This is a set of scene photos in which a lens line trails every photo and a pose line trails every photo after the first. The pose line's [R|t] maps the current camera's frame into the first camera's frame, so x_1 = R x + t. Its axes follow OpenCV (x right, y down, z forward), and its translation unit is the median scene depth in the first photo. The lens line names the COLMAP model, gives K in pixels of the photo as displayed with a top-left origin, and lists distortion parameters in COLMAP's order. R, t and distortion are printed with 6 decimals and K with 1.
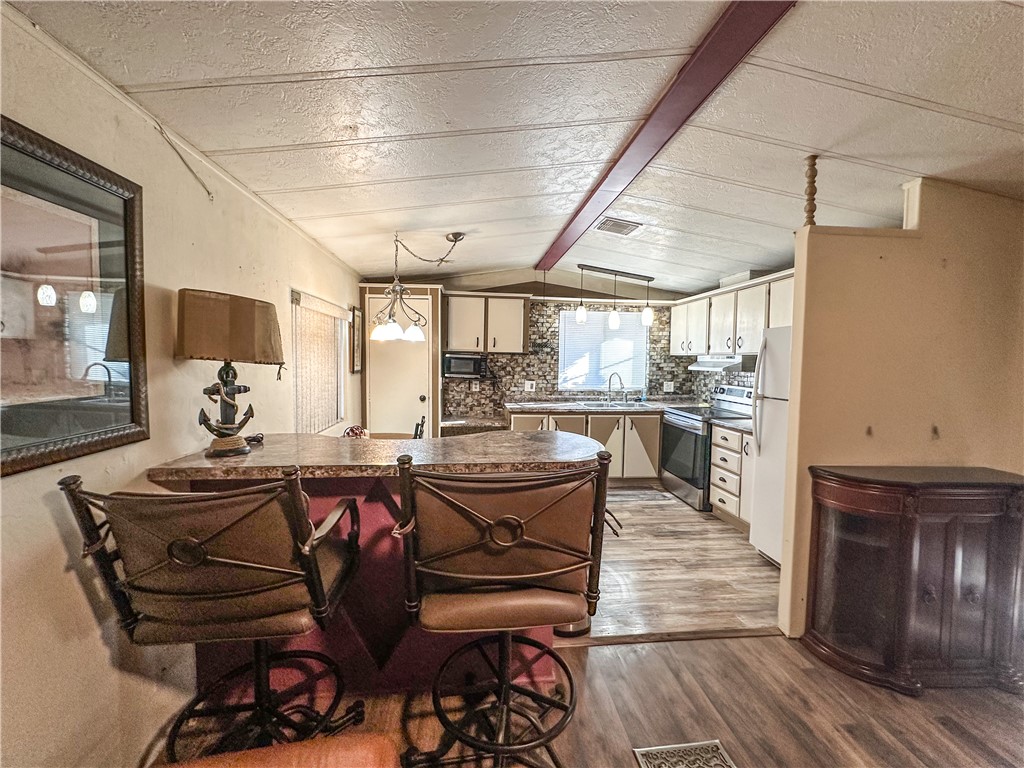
lens RADIAL K [[410.1, 0, 510.5], [0, 410.1, 381.7], [0, 0, 1]] dist [-0.004104, 0.000671]
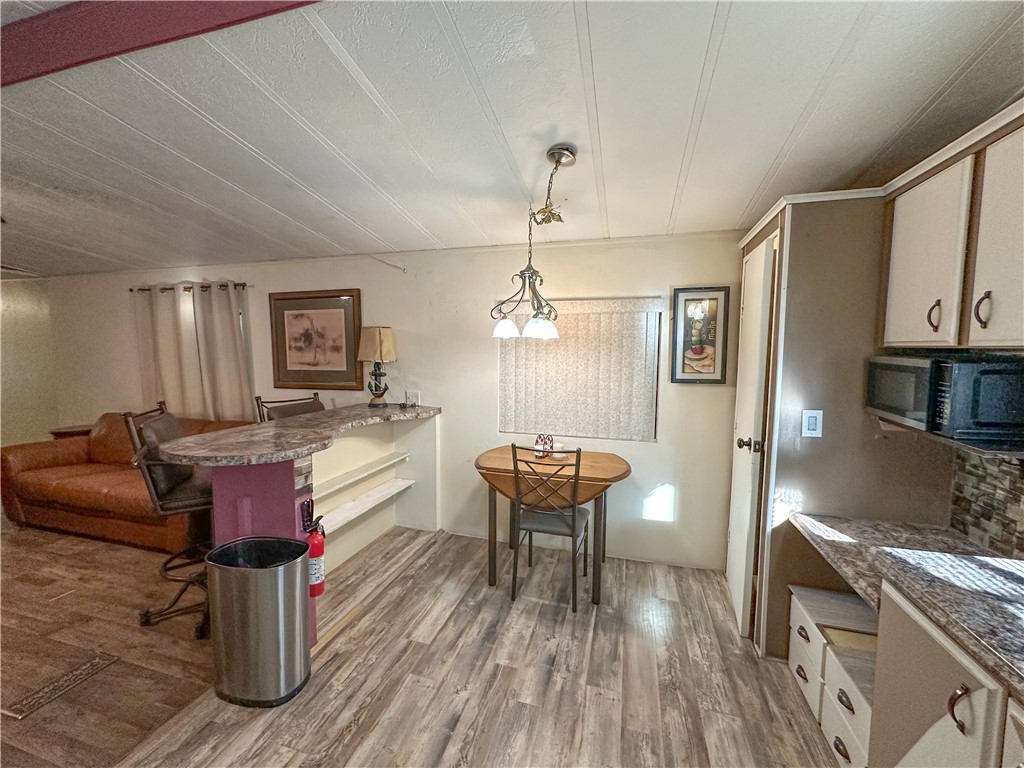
lens RADIAL K [[410.1, 0, 510.5], [0, 410.1, 381.7], [0, 0, 1]] dist [-0.004104, 0.000671]
pose [[-0.371001, 0.055883, -0.926949, 0.324624], [-0.061481, 0.994520, 0.084563, -0.053711], [0.926595, 0.088363, -0.365532, 0.833336]]
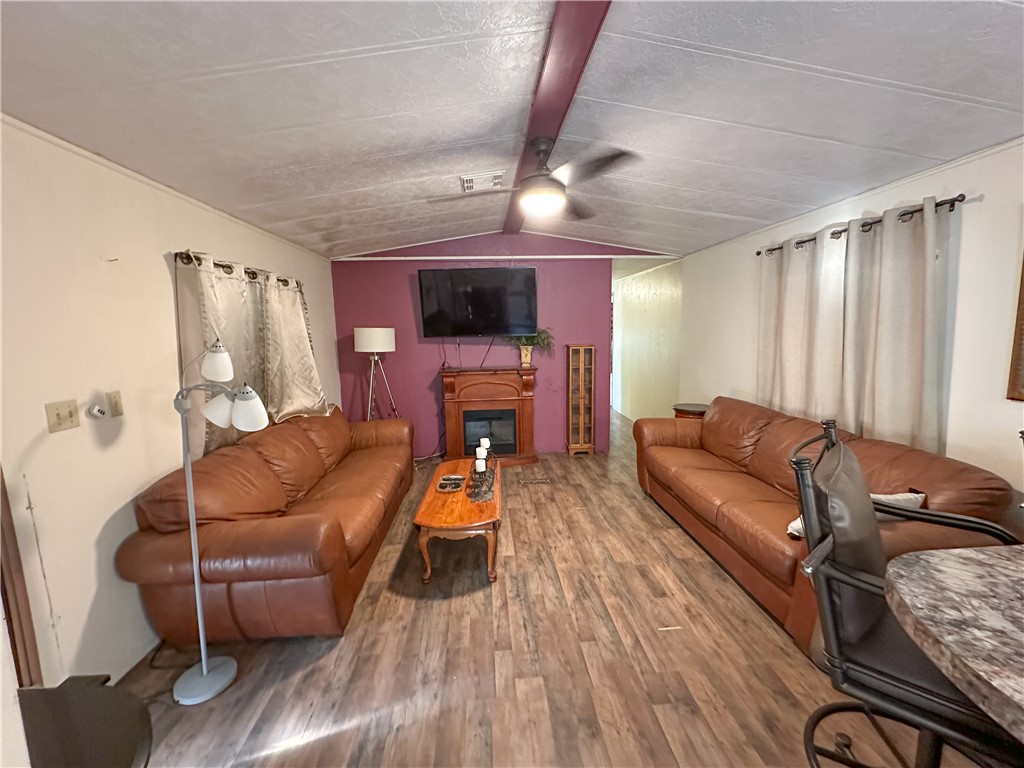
lens RADIAL K [[410.1, 0, 510.5], [0, 410.1, 381.7], [0, 0, 1]] dist [-0.004104, 0.000671]
pose [[-0.999520, 0.003567, 0.030770, 0.219881], [0.009169, 0.982900, 0.183910, -0.038612], [-0.029587, 0.184104, -0.982461, 0.507829]]
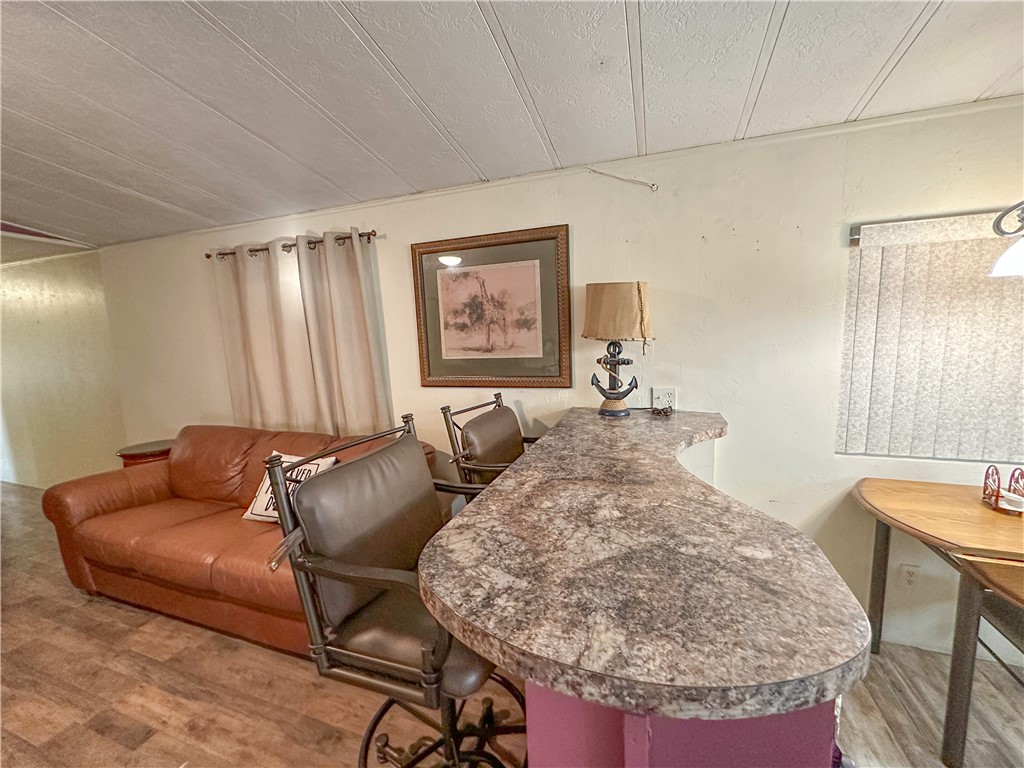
lens RADIAL K [[410.1, 0, 510.5], [0, 410.1, 381.7], [0, 0, 1]] dist [-0.004104, 0.000671]
pose [[-0.430224, 0.110041, -0.895990, 0.189403], [-0.022331, 0.990941, 0.132426, -0.026432], [0.902446, 0.076981, -0.423870, 0.445972]]
